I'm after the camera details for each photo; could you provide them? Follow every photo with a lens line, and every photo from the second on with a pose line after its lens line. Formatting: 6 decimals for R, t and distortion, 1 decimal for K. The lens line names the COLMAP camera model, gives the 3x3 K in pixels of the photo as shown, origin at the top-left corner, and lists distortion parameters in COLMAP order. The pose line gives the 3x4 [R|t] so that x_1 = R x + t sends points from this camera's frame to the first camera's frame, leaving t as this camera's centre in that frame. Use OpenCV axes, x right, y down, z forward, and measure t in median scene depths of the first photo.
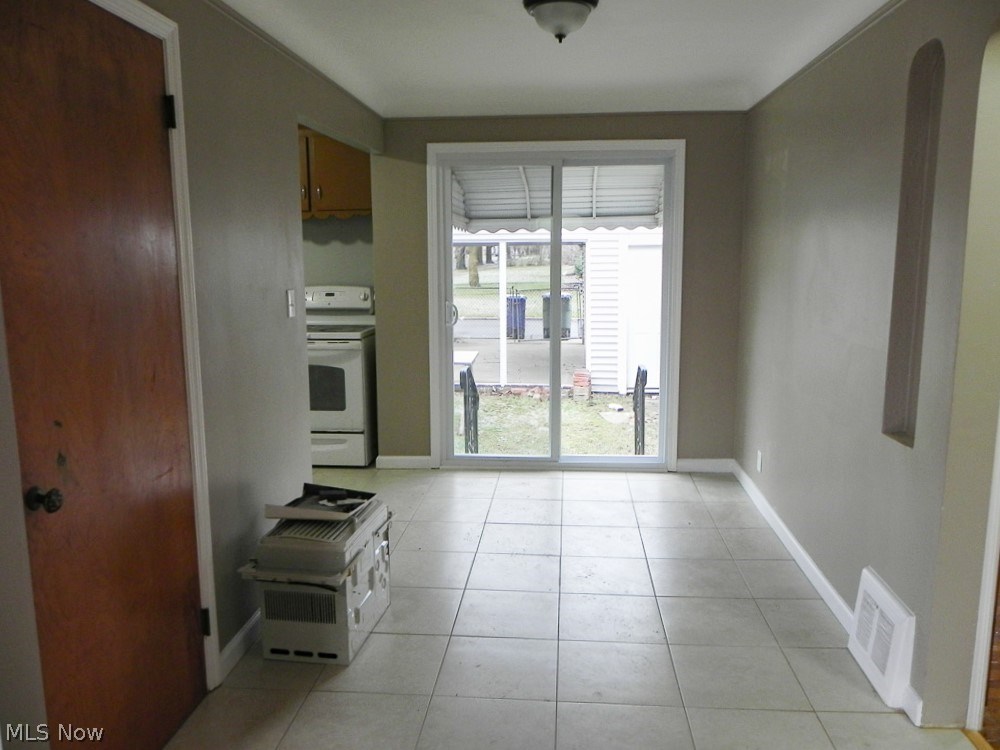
lens RADIAL K [[761.5, 0, 500.0], [0, 761.5, 375.0], [0, 0, 1]] dist [-0.001521, -0.009054]
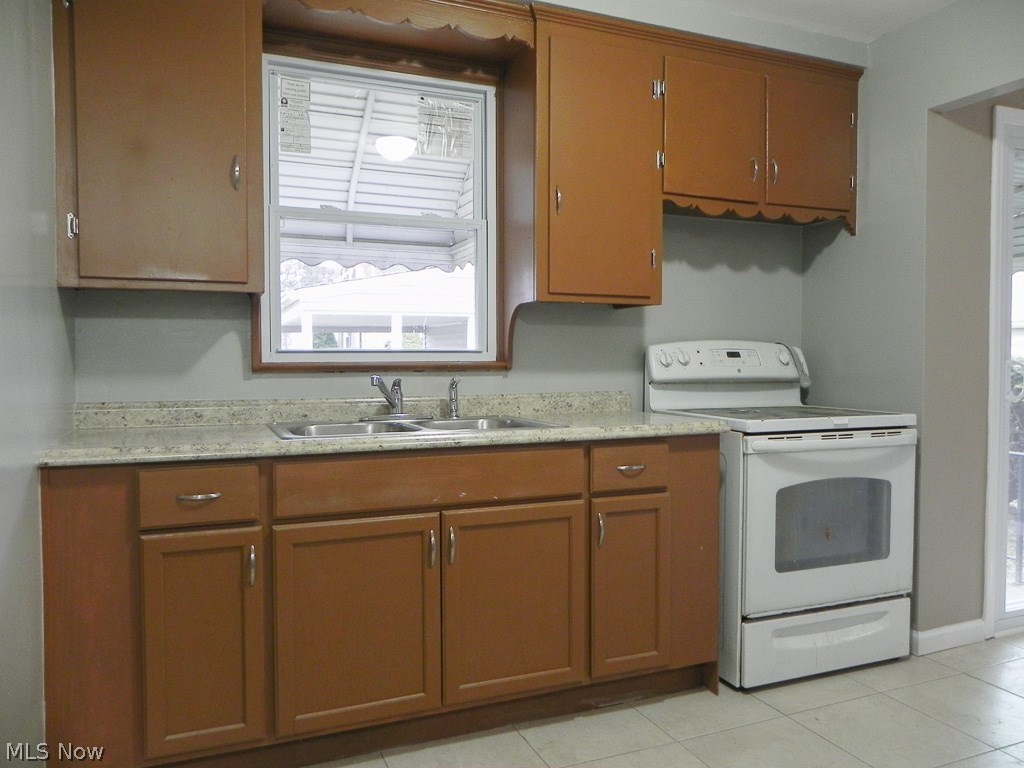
lens RADIAL K [[779.8, 0, 512.0], [0, 779.8, 384.0], [0, 0, 1]] dist [-0.001521, -0.009054]
pose [[0.883999, -0.008375, 0.467414, -0.695262], [0.065409, 0.992220, -0.105927, -0.035229], [-0.462890, 0.124213, 0.877670, 0.610547]]
